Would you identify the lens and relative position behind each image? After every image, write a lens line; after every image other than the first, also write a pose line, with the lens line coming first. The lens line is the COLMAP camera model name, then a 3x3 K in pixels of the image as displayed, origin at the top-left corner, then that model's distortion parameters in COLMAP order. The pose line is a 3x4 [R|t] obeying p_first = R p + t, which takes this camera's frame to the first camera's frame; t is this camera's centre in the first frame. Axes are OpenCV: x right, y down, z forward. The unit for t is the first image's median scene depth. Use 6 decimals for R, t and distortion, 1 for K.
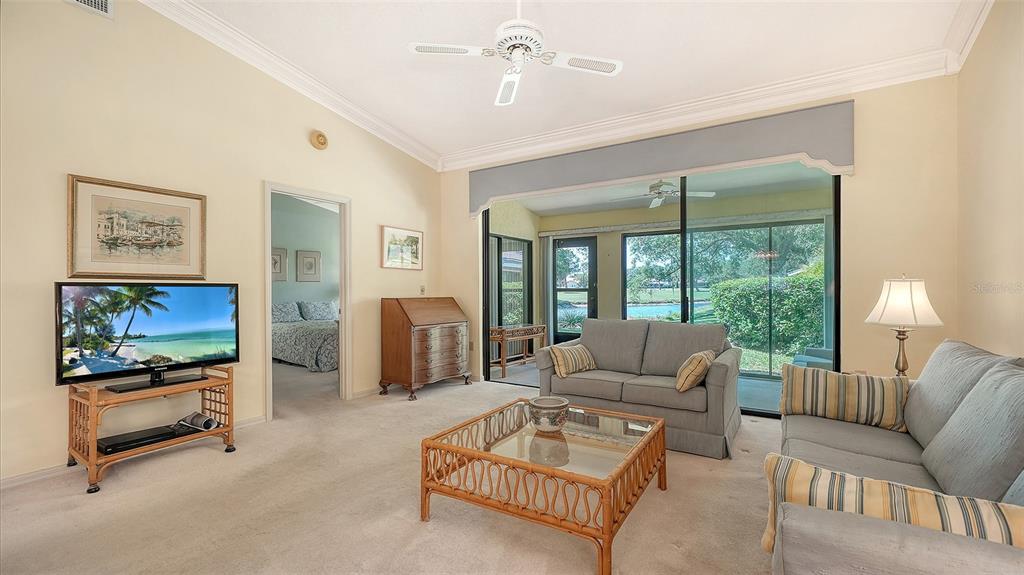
lens RADIAL K [[434.5, 0, 519.6], [0, 434.5, 291.8], [0, 0, 1]] dist [-0.001585, -0.000220]
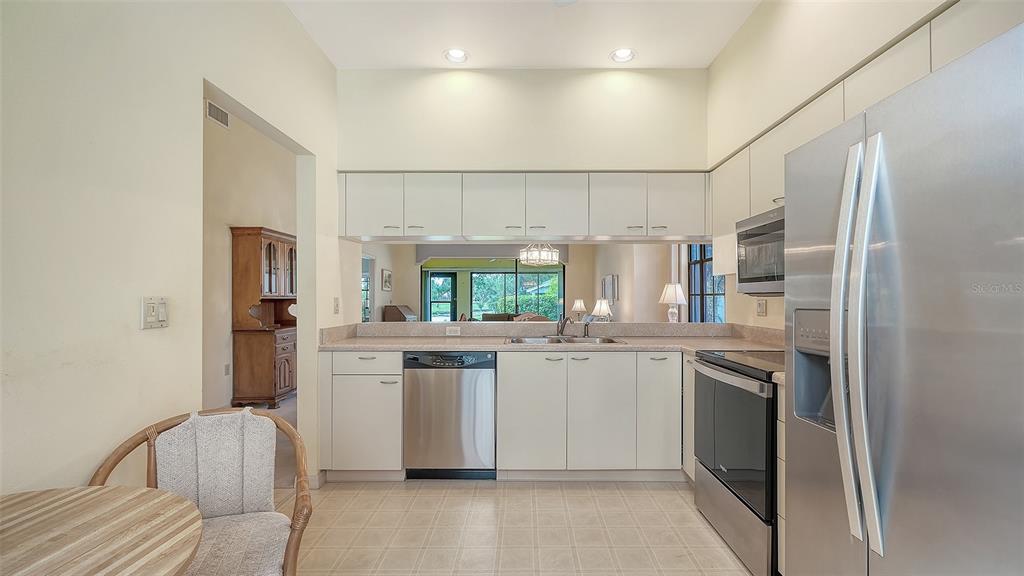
lens RADIAL K [[434.5, 0, 519.6], [0, 434.5, 292.3], [0, 0, 1]] dist [-0.001585, -0.000220]
pose [[0.857411, 0.014021, 0.514442, -0.553608], [-0.000400, 0.999647, -0.026579, 0.003979], [-0.514633, 0.022584, 0.857113, -0.728318]]
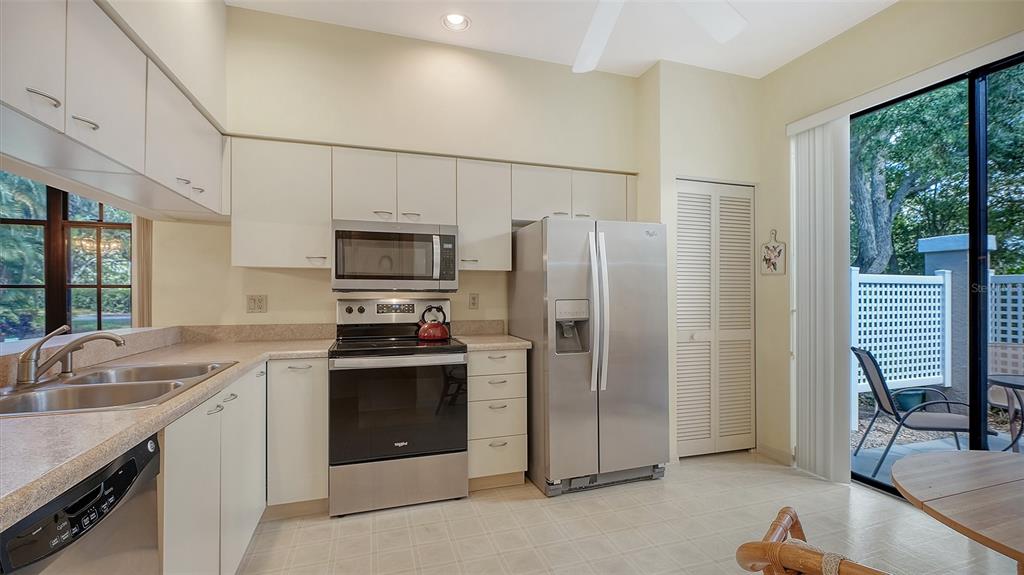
lens RADIAL K [[434.5, 0, 519.6], [0, 434.5, 291.8], [0, 0, 1]] dist [-0.001585, -0.000220]
pose [[-0.765317, 0.008365, 0.643599, -0.568185], [0.012935, 0.999913, 0.002386, -0.001409], [-0.643523, 0.010151, -0.765359, -0.337200]]
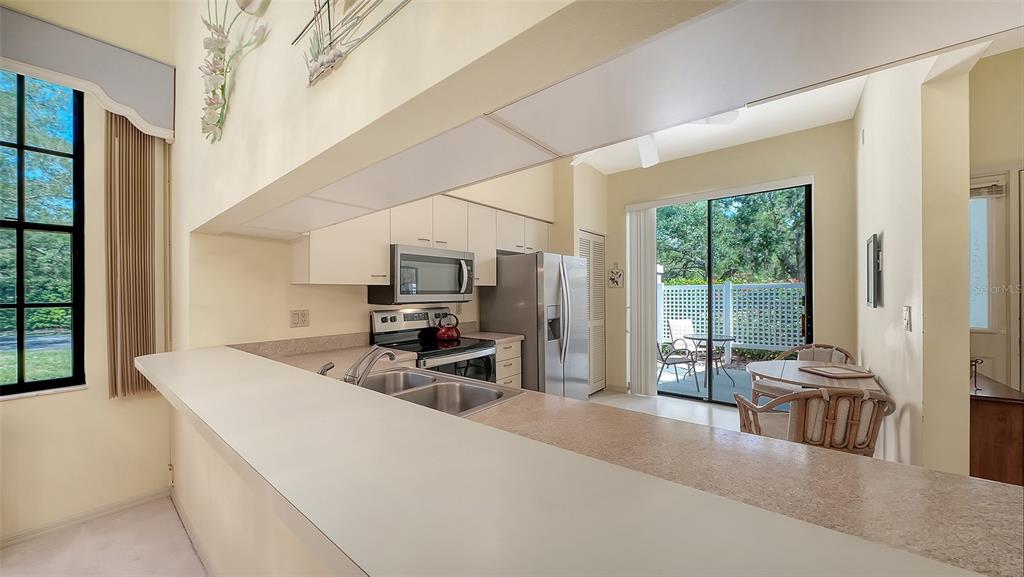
lens RADIAL K [[359.1, 0, 510.1], [0, 359.1, 296.8], [0, 0, 1]] dist [-0.001117, -0.000134]
pose [[-0.992361, 0.017362, 0.122136, -0.368571], [0.020242, 0.999545, 0.022379, -0.016748], [-0.121692, 0.024680, -0.992261, -0.173924]]
